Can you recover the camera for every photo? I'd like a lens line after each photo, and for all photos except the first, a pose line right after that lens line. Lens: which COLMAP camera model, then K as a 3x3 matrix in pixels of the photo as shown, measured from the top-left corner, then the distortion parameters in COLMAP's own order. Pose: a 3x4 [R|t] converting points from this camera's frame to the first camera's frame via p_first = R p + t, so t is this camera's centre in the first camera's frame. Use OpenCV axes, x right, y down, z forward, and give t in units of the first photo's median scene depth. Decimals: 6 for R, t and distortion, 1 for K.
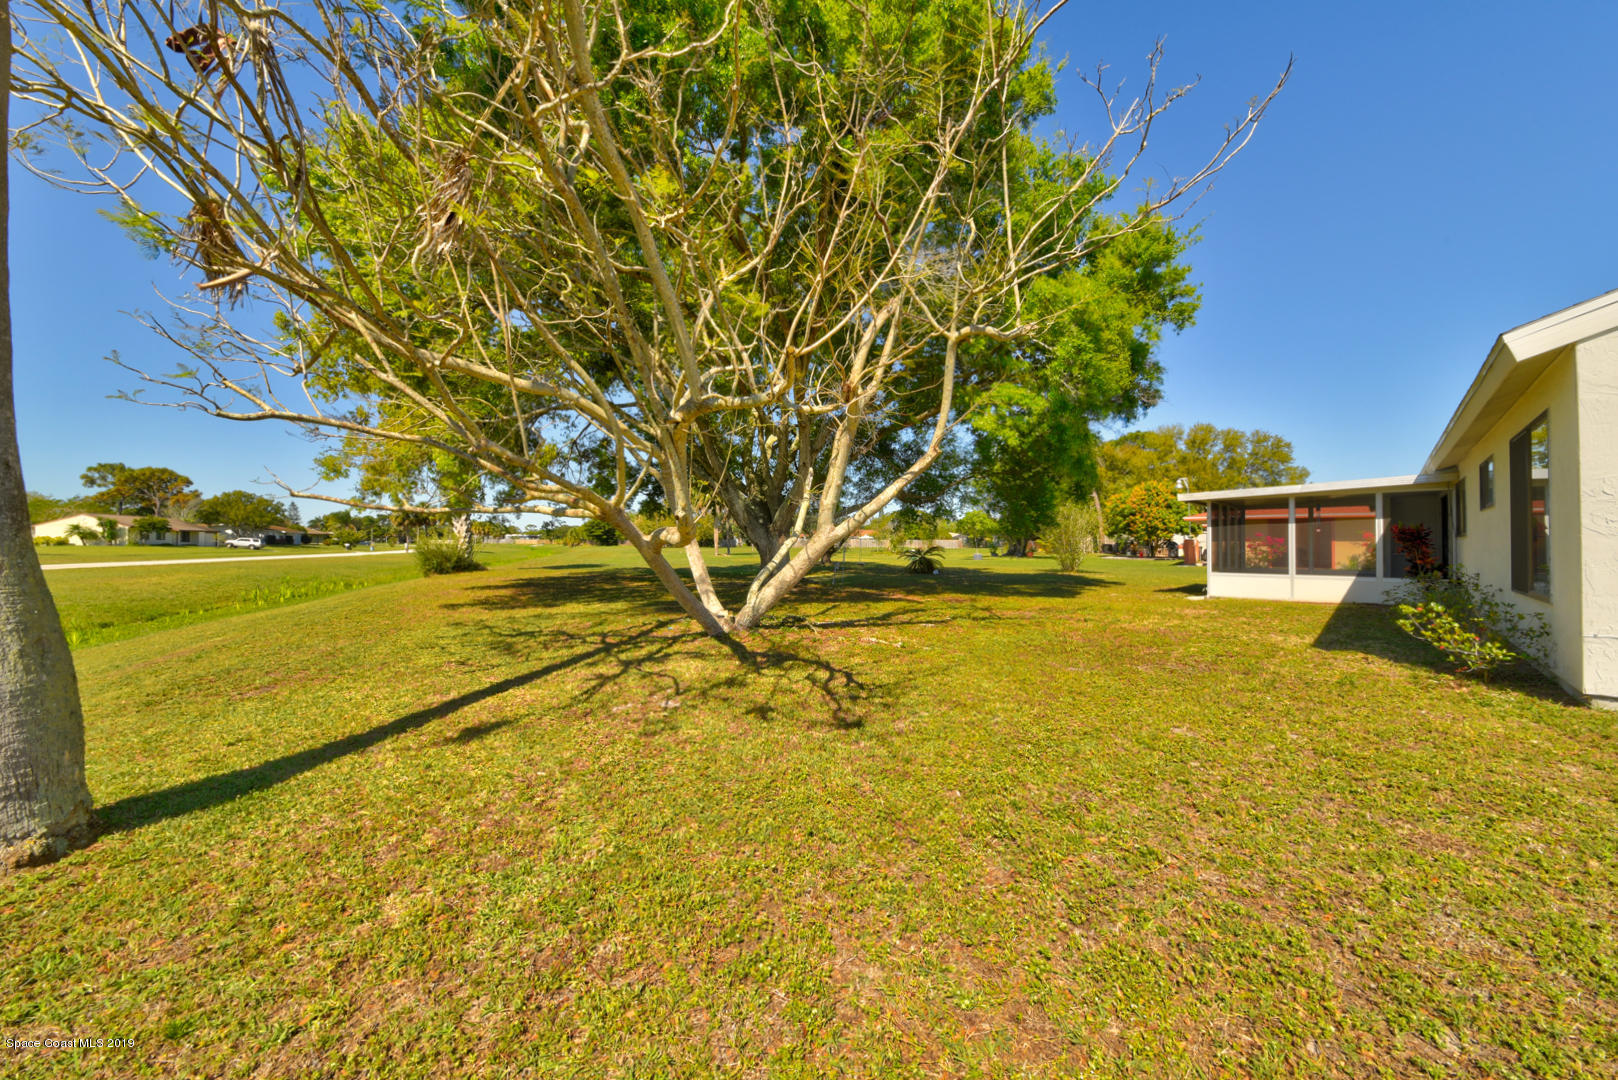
lens RADIAL K [[563.1, 0, 806.6], [0, 563.1, 536.0], [0, 0, 1]] dist [0.005963, -0.004880]
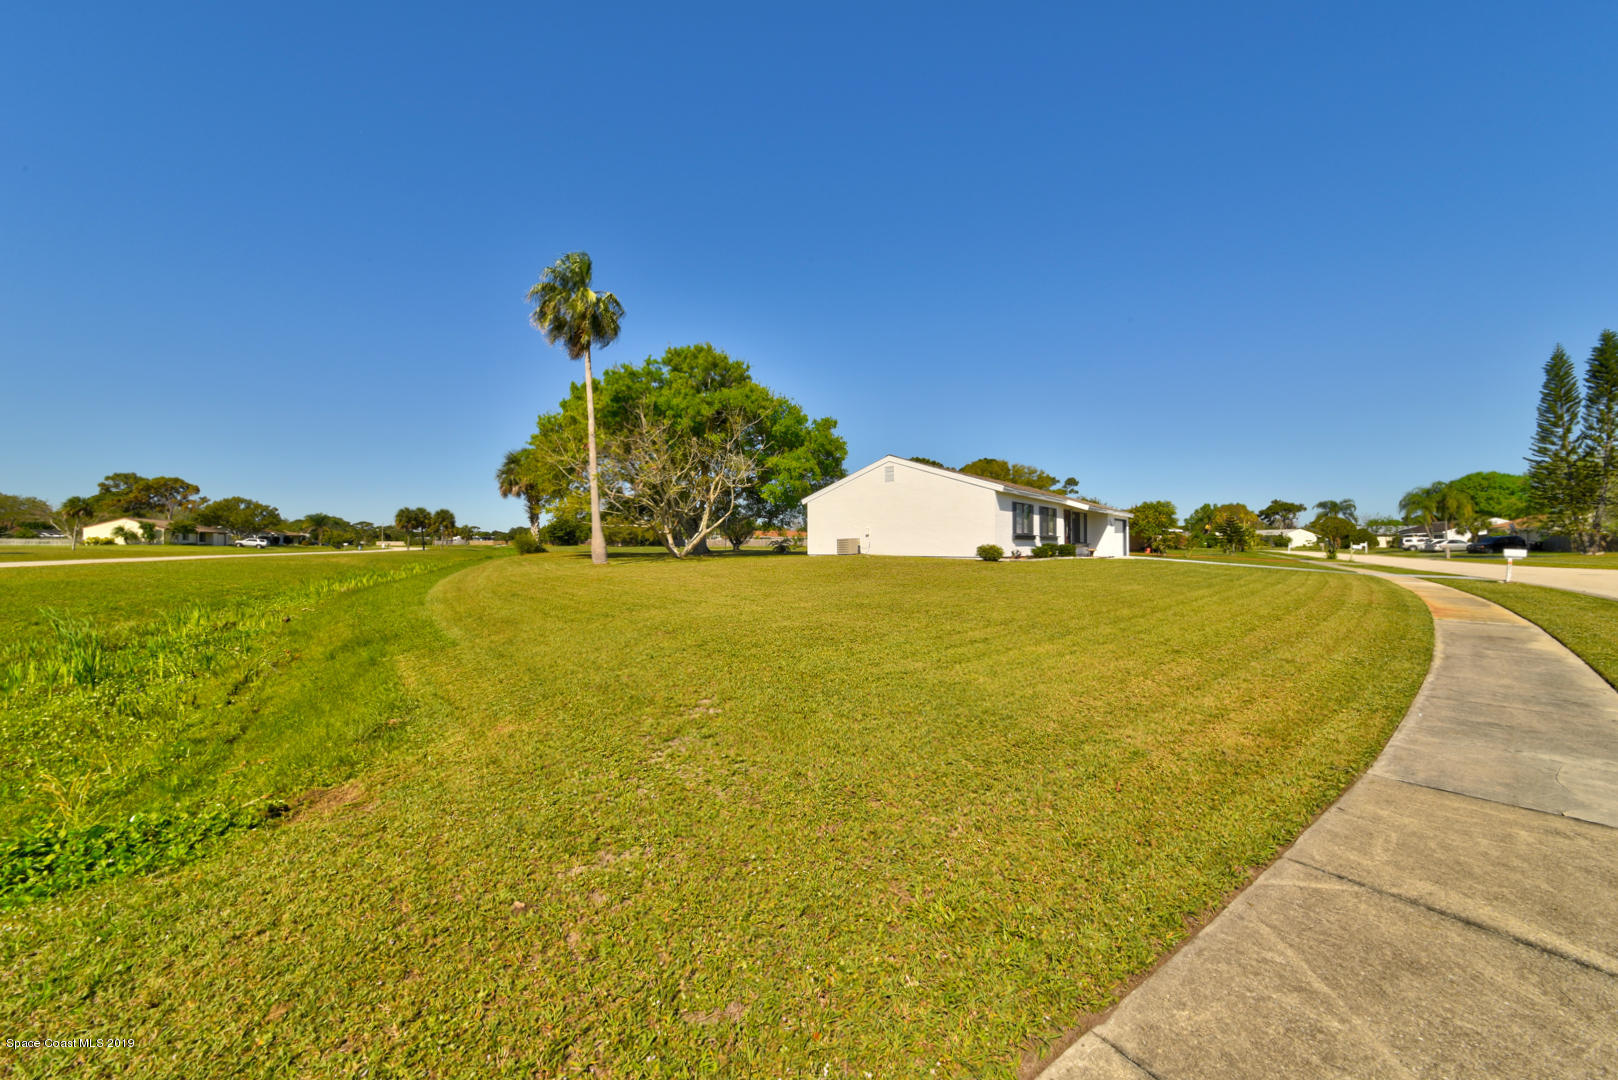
lens RADIAL K [[563.1, 0, 813.0], [0, 563.1, 539.3], [0, 0, 1]] dist [0.005963, -0.004880]
pose [[0.995587, -0.002423, 0.093807, 0.036819], [0.002057, 0.999990, 0.003998, 0.002885], [-0.093816, -0.003788, 0.995582, -0.258464]]
